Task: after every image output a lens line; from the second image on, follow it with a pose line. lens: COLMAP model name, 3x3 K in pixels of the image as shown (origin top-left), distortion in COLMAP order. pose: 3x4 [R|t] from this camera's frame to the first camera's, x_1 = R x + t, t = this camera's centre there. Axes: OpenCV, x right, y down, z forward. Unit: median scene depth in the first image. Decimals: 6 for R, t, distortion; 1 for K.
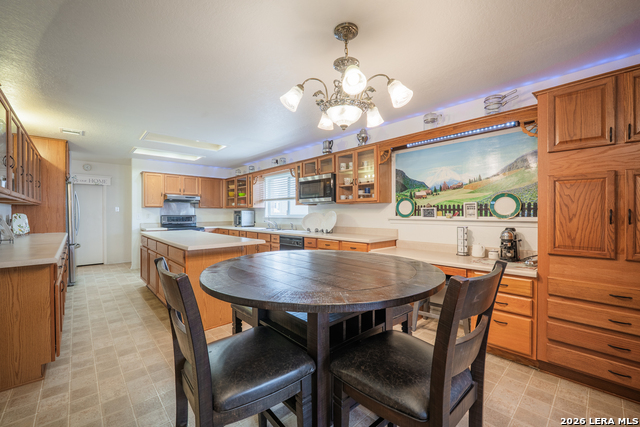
lens RADIAL K [[264.7, 0, 316.5], [0, 264.7, 216.0], [0, 0, 1]] dist [-0.001994, -0.004592]
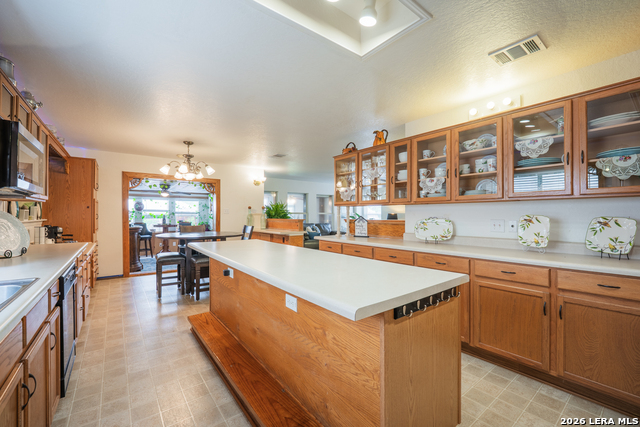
lens RADIAL K [[264.7, 0, 316.6], [0, 264.7, 214.8], [0, 0, 1]] dist [-0.001994, -0.004592]
pose [[-0.996225, 0.001067, 0.086807, -0.680139], [0.002265, 0.999903, 0.013708, -0.020439], [-0.086784, 0.013853, -0.996131, 1.746921]]
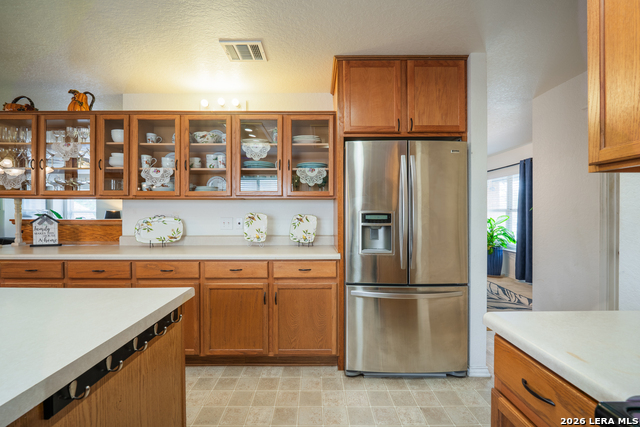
lens RADIAL K [[264.7, 0, 315.3], [0, 264.7, 213.7], [0, 0, 1]] dist [-0.001994, -0.004592]
pose [[-0.672029, 0.000891, -0.740525, -0.736827], [-0.011992, 0.999855, 0.012086, -0.018017], [0.740428, 0.017003, -0.671921, 1.649838]]
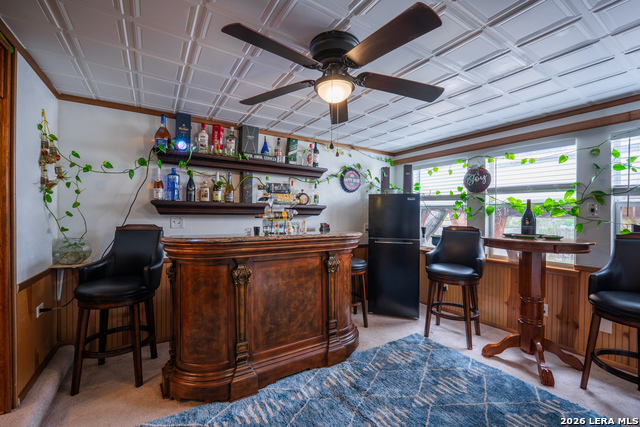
lens RADIAL K [[264.7, 0, 335.4], [0, 264.7, 216.8], [0, 0, 1]] dist [-0.001994, -0.004592]
pose [[0.180737, 0.001360, 0.983531, 0.295686], [0.010711, 0.999937, -0.003351, 0.049177], [-0.983473, 0.011140, 0.180711, -0.347012]]
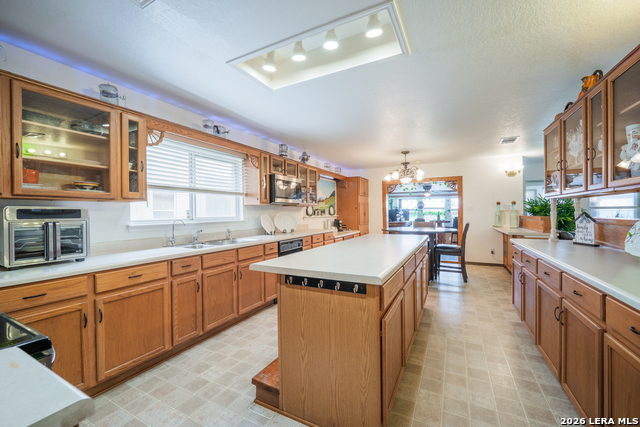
lens RADIAL K [[264.7, 0, 316.7], [0, 264.7, 213.1], [0, 0, 1]] dist [-0.001994, -0.004592]
pose [[-0.344554, 0.005901, 0.938748, -1.209263], [0.025047, 0.999682, 0.002909, -0.017194], [-0.938432, 0.024515, -0.344592, 1.532785]]
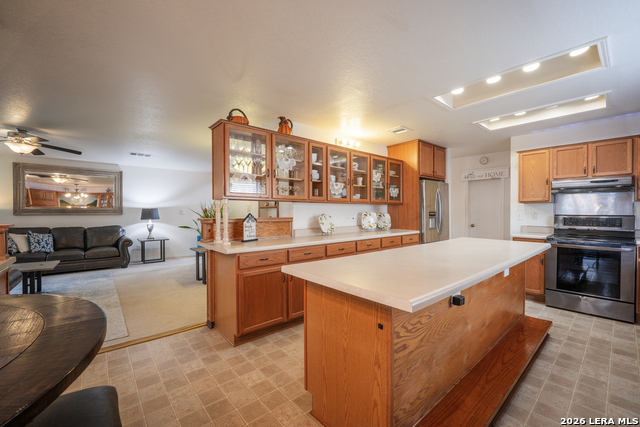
lens RADIAL K [[264.7, 0, 314.4], [0, 264.7, 214.5], [0, 0, 1]] dist [-0.001994, -0.004592]
pose [[-0.035027, 0.010028, -0.999336, 0.100833], [-0.010639, 0.999889, 0.010407, -0.007258], [0.999330, 0.010996, -0.034917, 0.817179]]
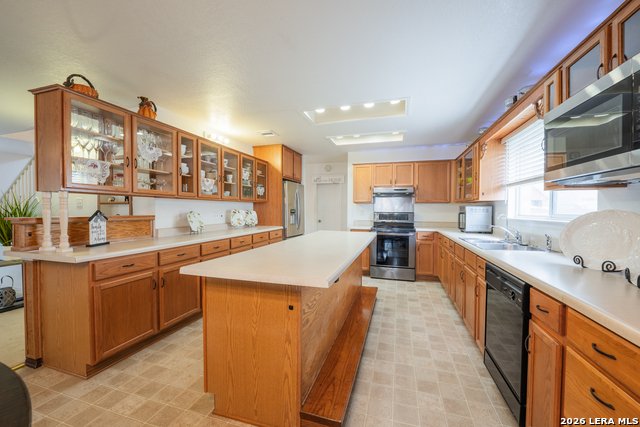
lens RADIAL K [[264.7, 0, 316.6], [0, 264.7, 213.7], [0, 0, 1]] dist [-0.001994, -0.004592]
pose [[0.507395, 0.016357, -0.861558, 0.121473], [-0.015409, 0.999832, 0.009907, -0.006682], [0.861576, 0.008249, 0.507562, 0.714435]]
